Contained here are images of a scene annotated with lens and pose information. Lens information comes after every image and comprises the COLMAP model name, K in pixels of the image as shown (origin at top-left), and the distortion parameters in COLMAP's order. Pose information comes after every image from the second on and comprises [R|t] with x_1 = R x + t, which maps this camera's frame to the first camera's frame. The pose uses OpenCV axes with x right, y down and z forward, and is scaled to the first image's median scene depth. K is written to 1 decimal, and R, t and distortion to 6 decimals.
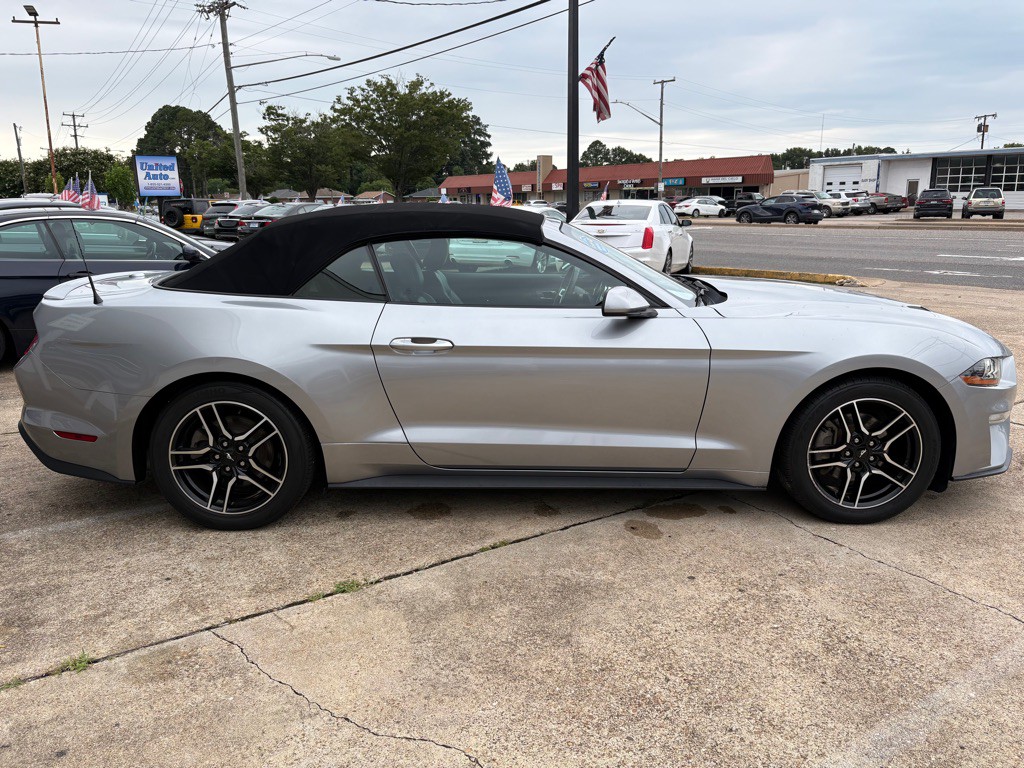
lens RADIAL K [[771.3, 0, 510.7], [0, 771.3, 382.3], [0, 0, 1]] dist [0.036388, -0.032532]
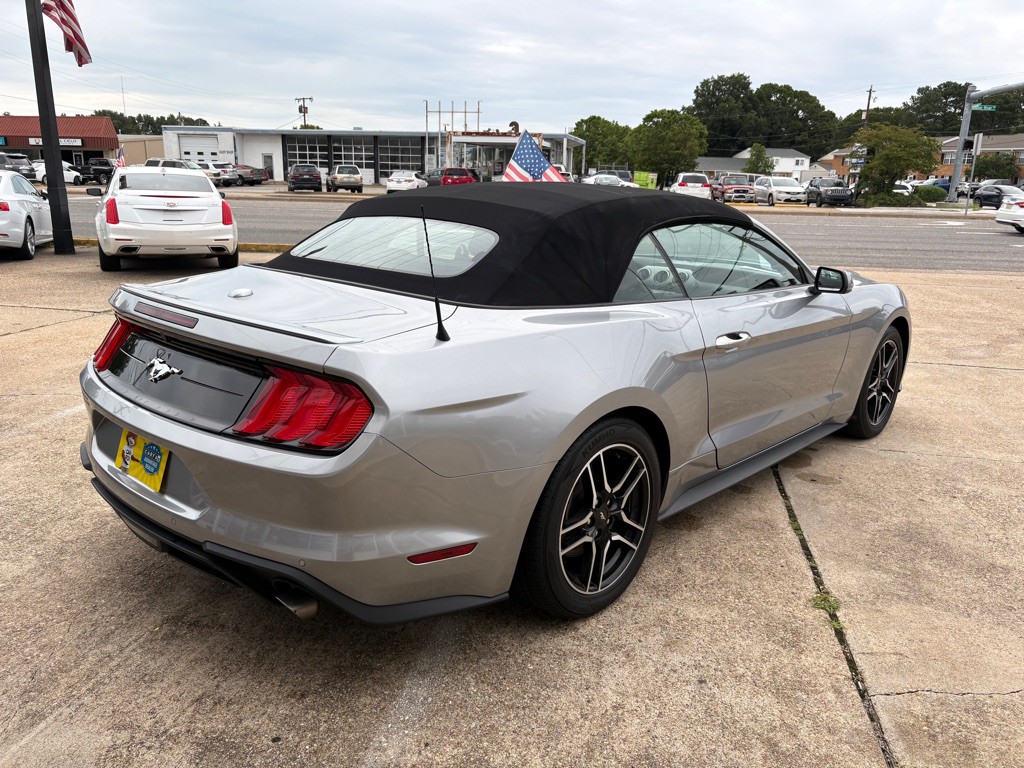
lens RADIAL K [[775.3, 0, 510.6], [0, 775.3, 383.8], [0, 0, 1]] dist [0.029911, -0.026773]
pose [[0.693873, -0.160526, 0.701977, -0.200343], [0.133956, 0.986595, 0.093203, -0.024957], [-0.707528, 0.029363, 0.706075, 0.110013]]
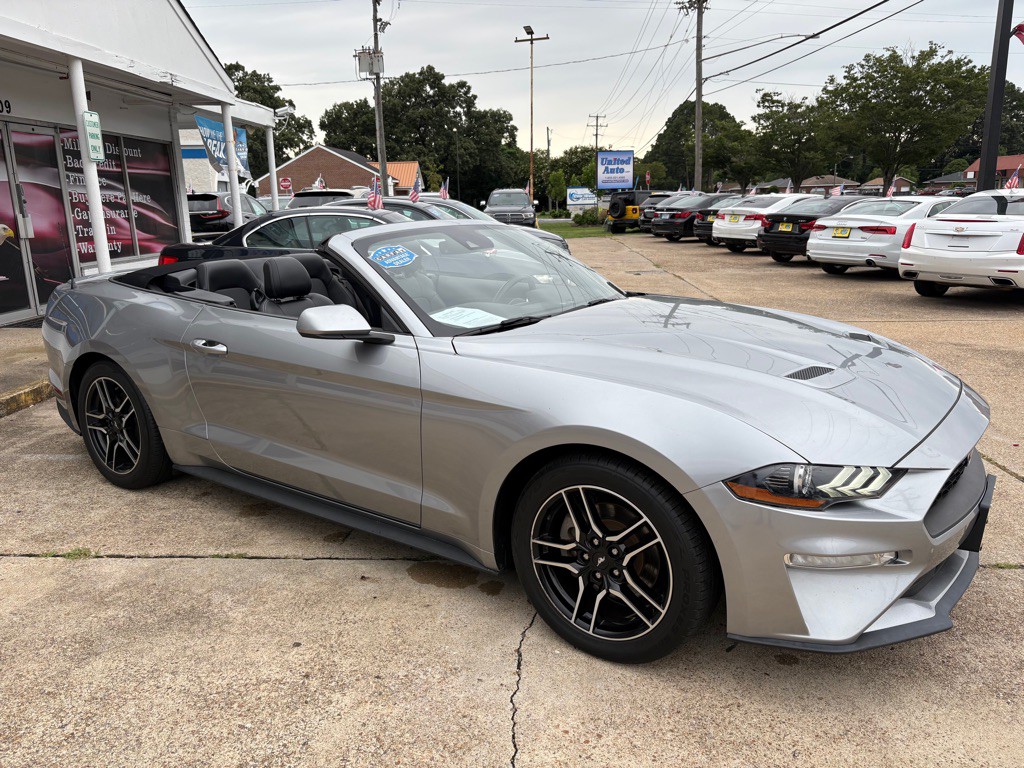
lens RADIAL K [[775.3, 0, 510.6], [0, 775.3, 383.8], [0, 0, 1]] dist [0.029911, -0.026773]
pose [[0.812944, 0.130928, -0.567432, 0.168001], [-0.122660, 0.991036, 0.052939, -0.021702], [0.569277, 0.026565, 0.821717, 0.077431]]
